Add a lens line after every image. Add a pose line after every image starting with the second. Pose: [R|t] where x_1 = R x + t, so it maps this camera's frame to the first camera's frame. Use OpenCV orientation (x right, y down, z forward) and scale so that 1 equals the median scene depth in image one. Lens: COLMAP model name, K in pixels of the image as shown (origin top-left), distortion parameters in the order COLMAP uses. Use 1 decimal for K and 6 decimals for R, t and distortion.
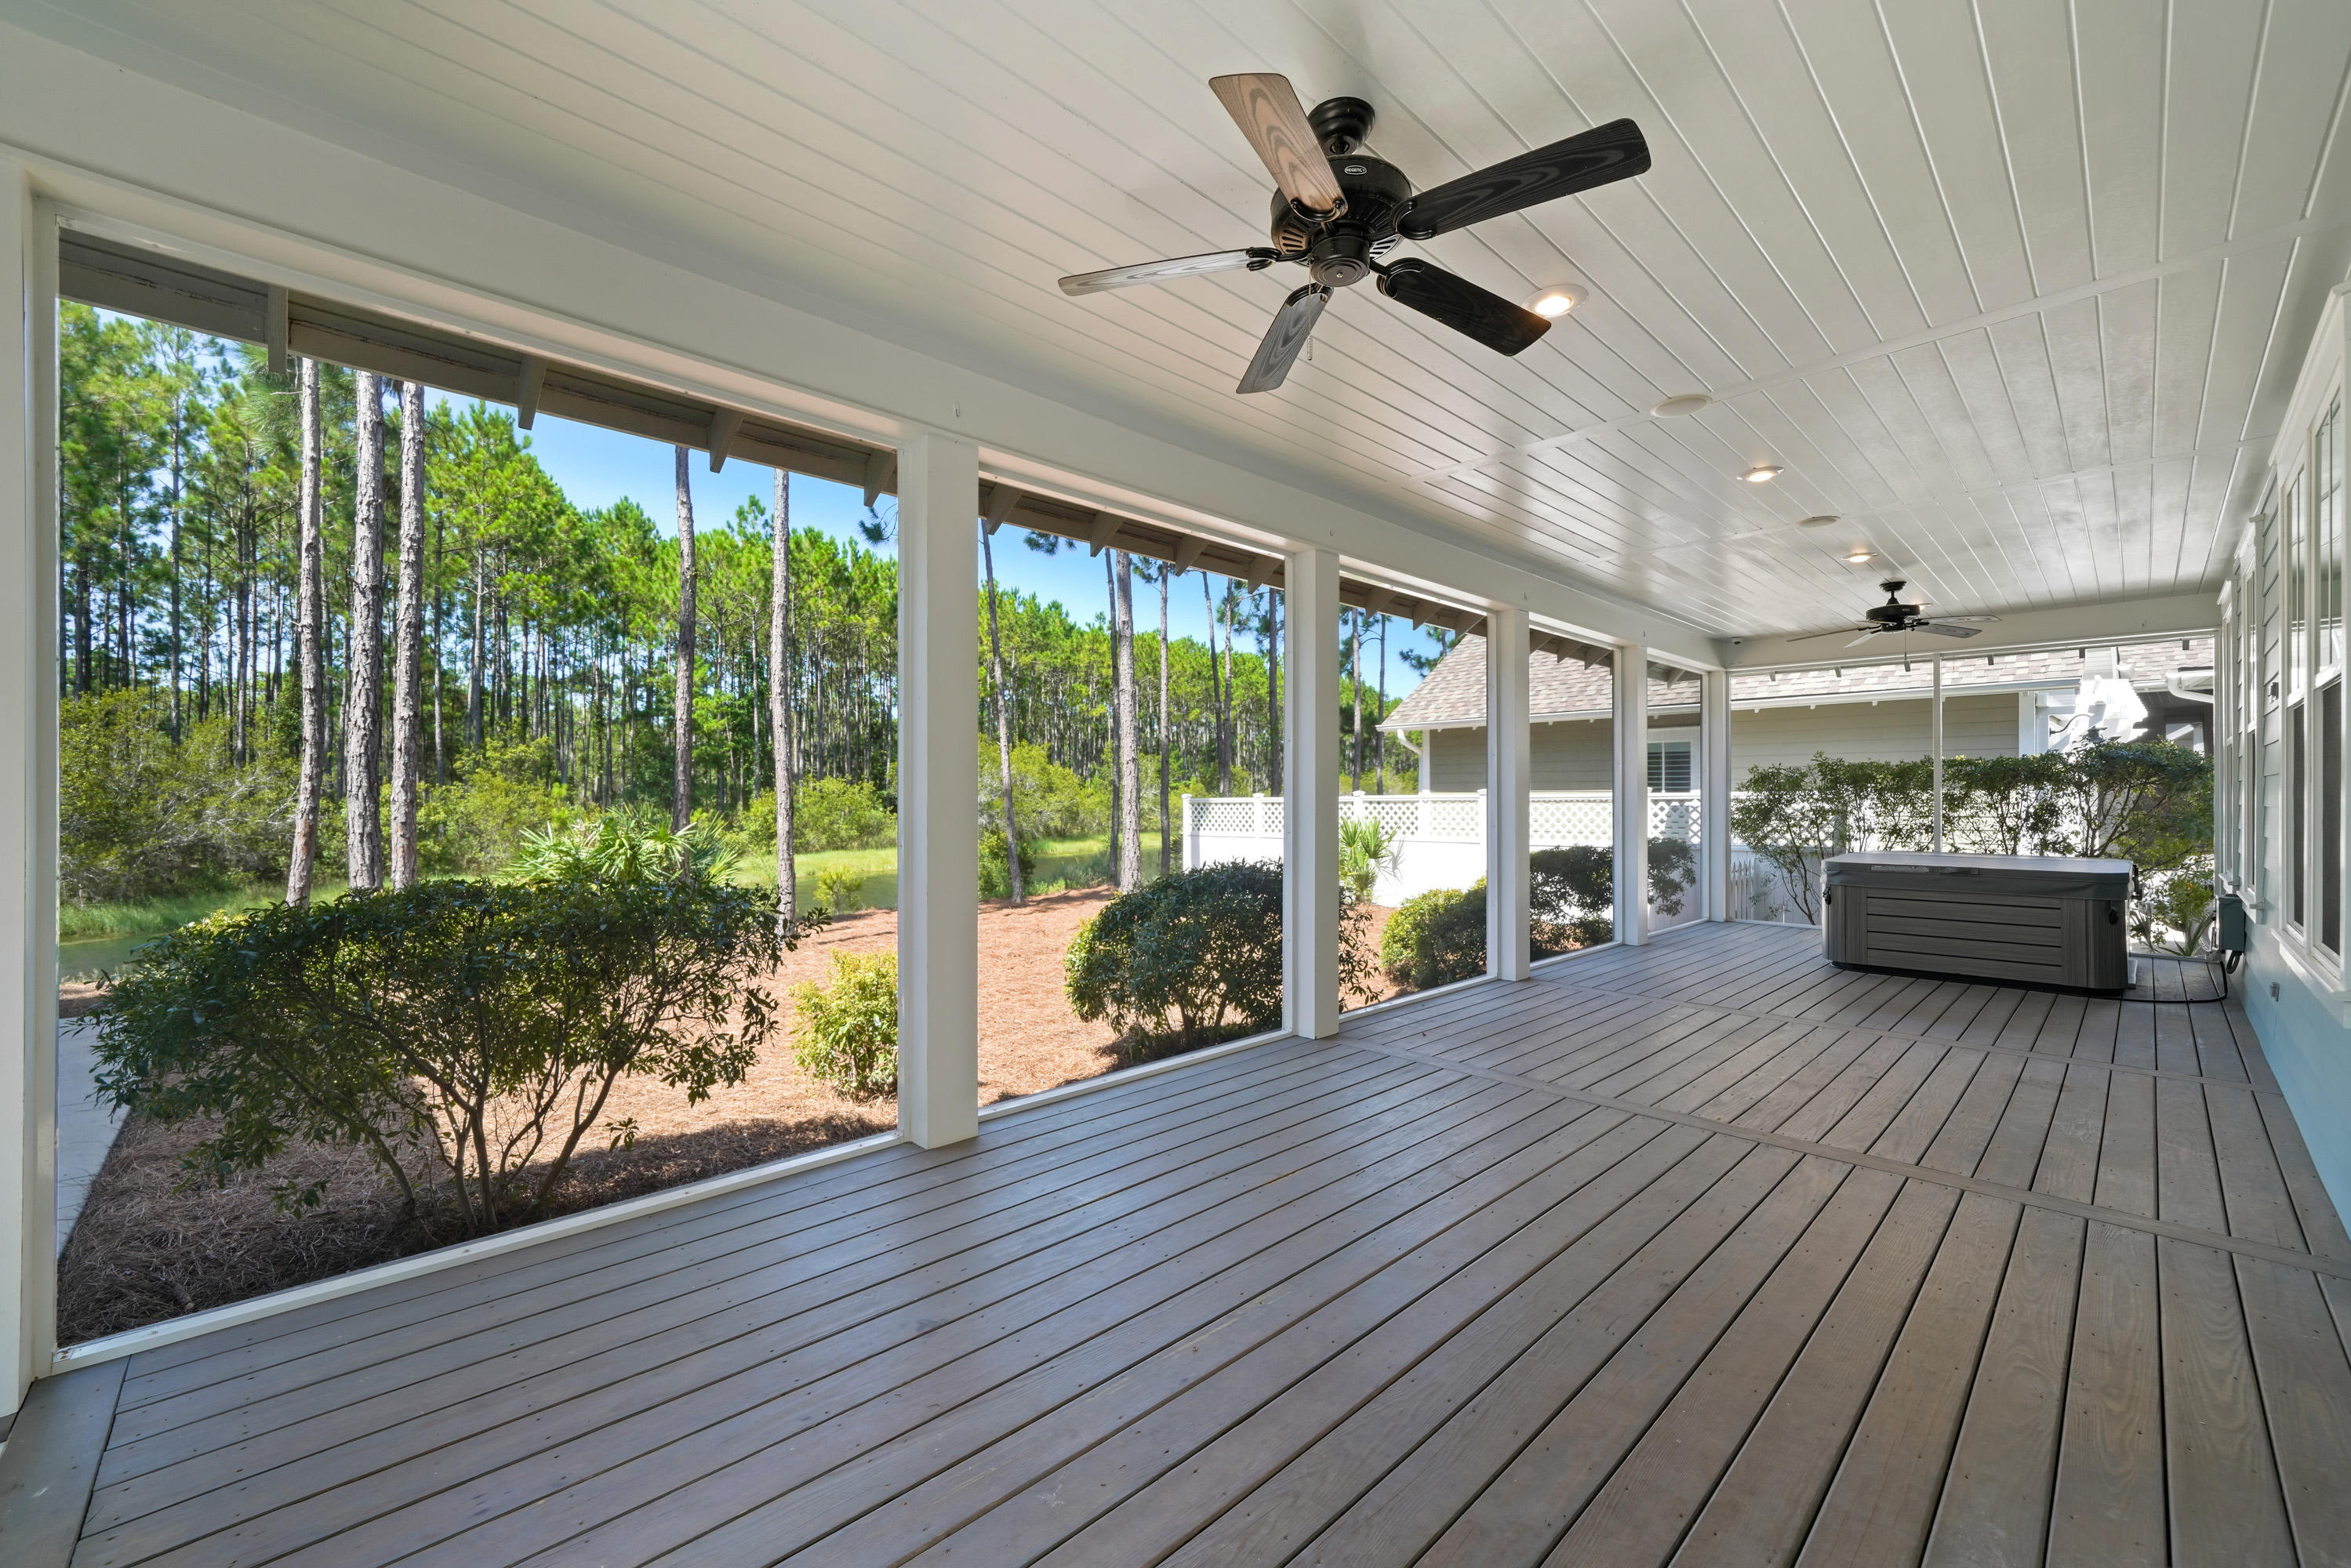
lens RADIAL K [[936.4, 0, 1178.1], [0, 936.4, 787.4], [0, 0, 1]] dist [-0.000351, 0.000252]
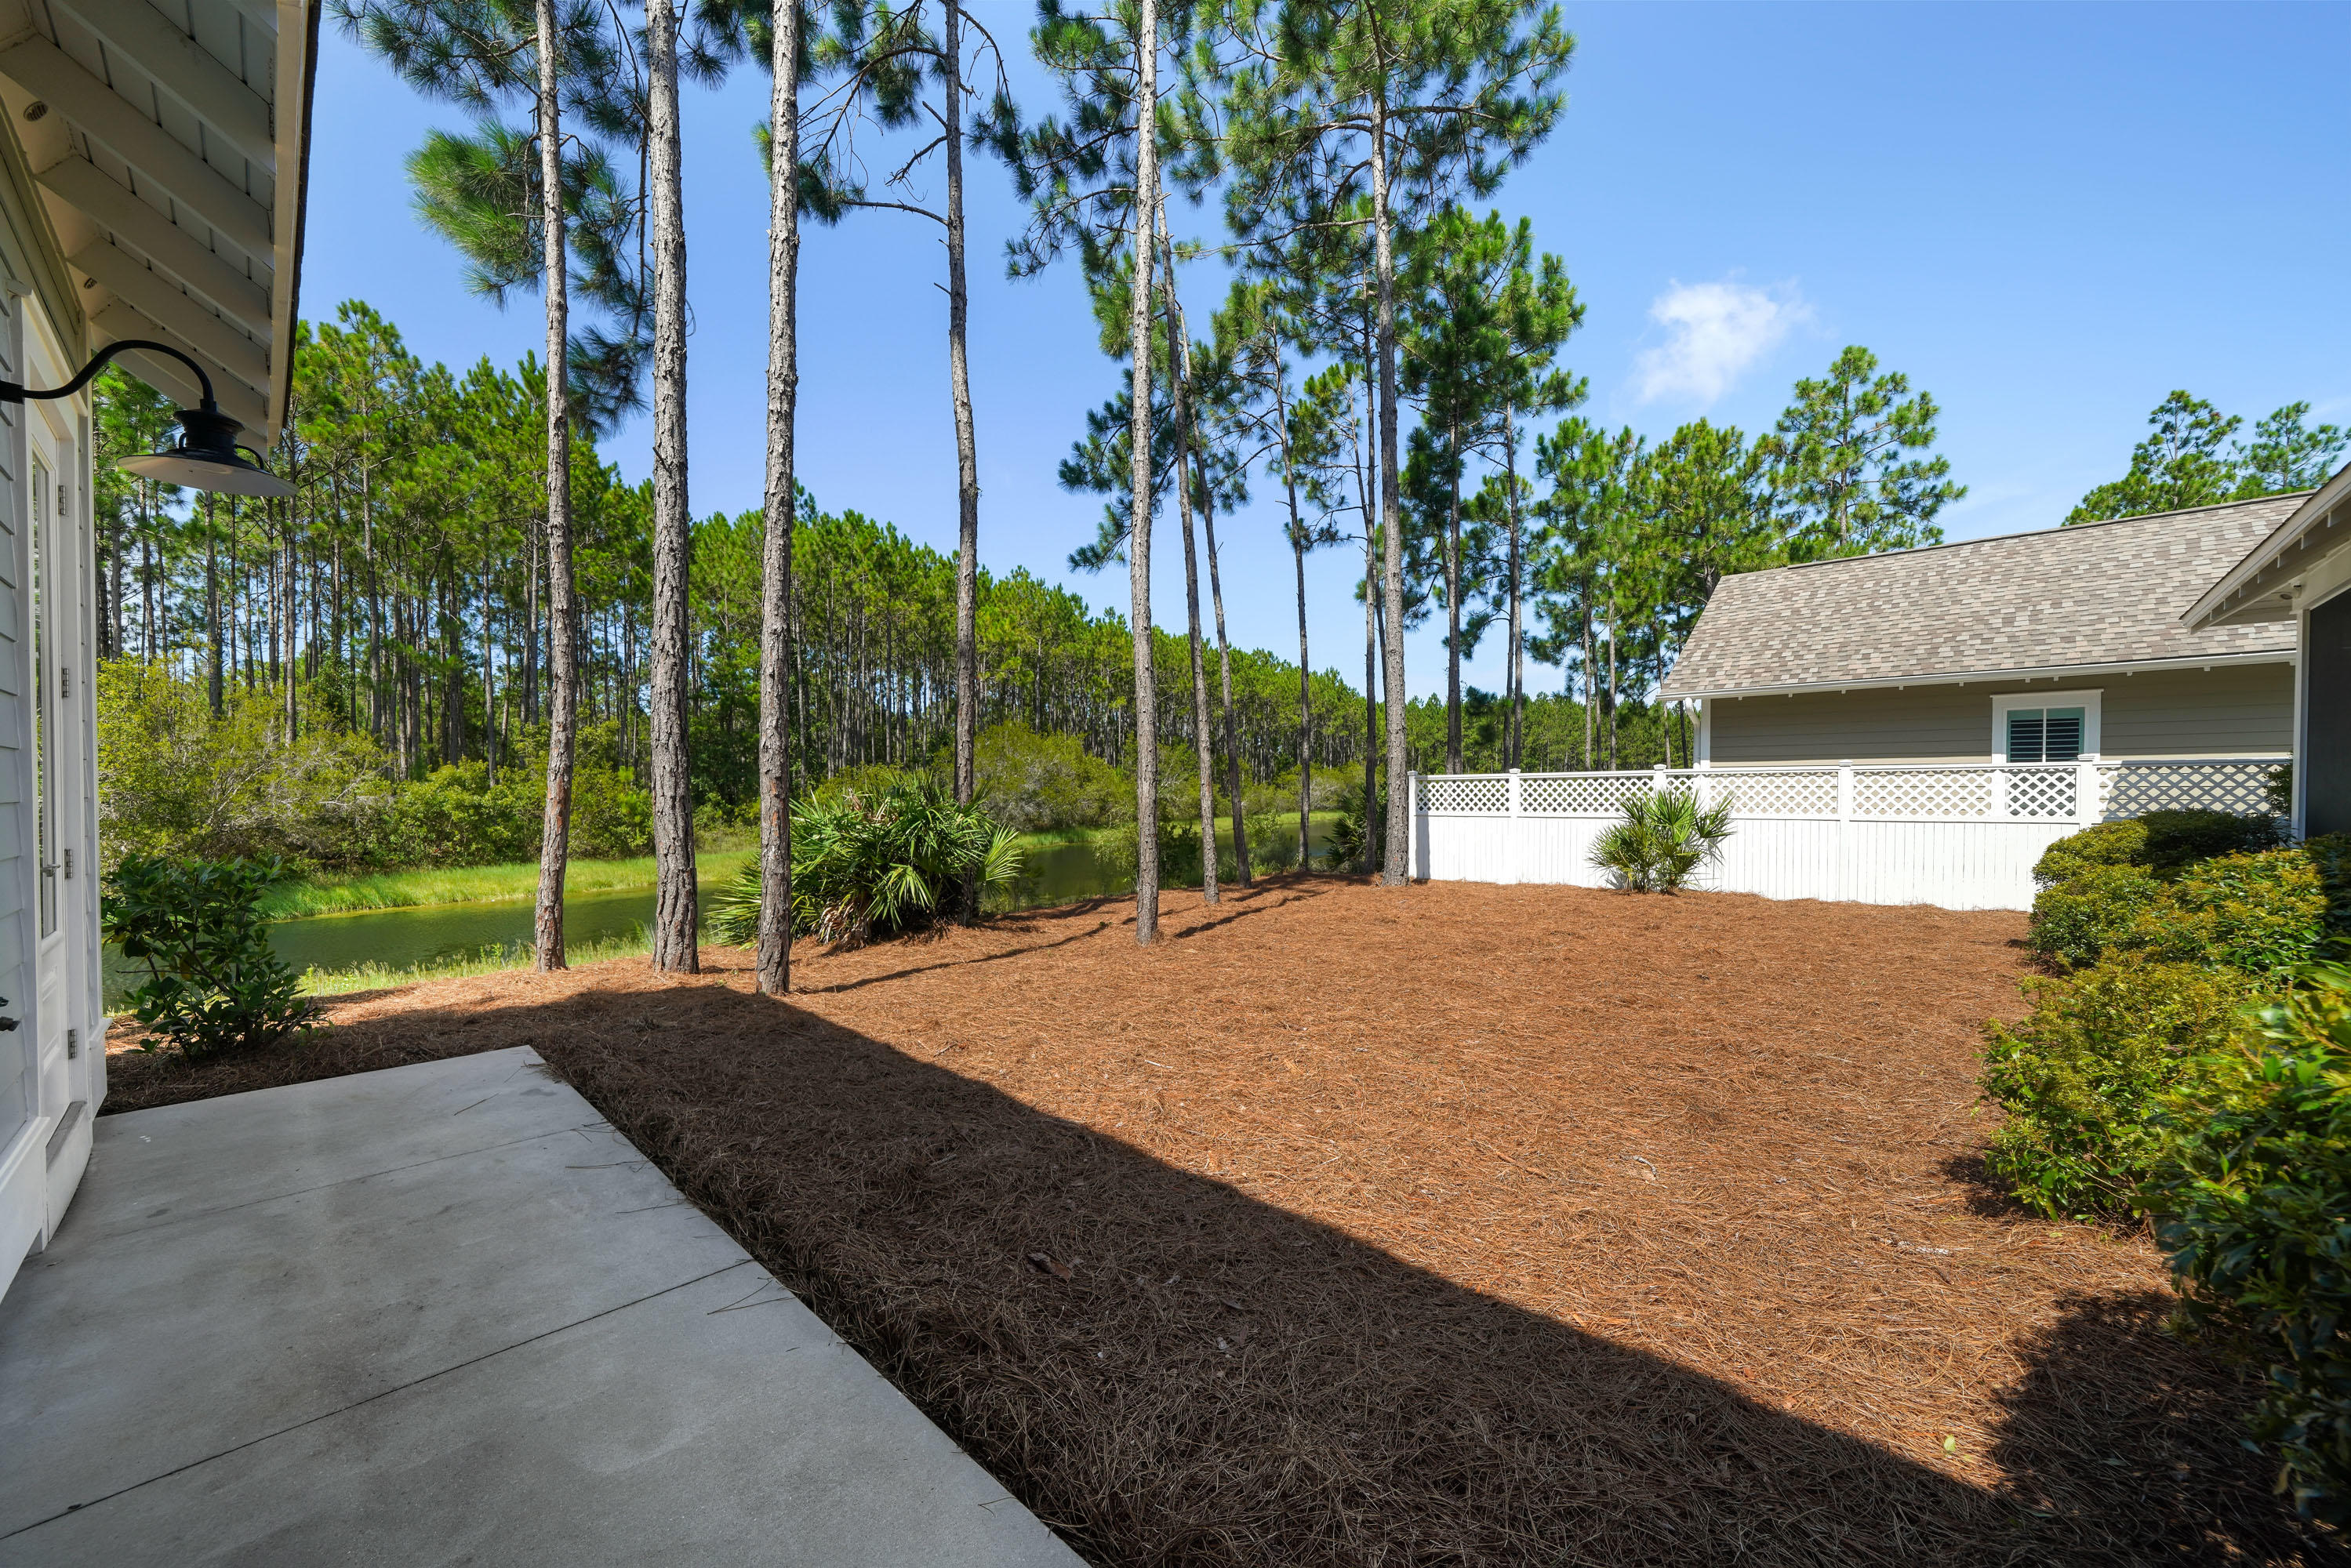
lens RADIAL K [[876.7, 0, 1164.5], [0, 876.7, 800.6], [0, 0, 1]] dist [-0.010460, 0.000292]
pose [[0.998821, 0.001766, 0.048519, -0.119856], [-0.002713, 0.999807, 0.019464, 0.008691], [-0.048475, -0.019572, 0.998633, 0.067544]]
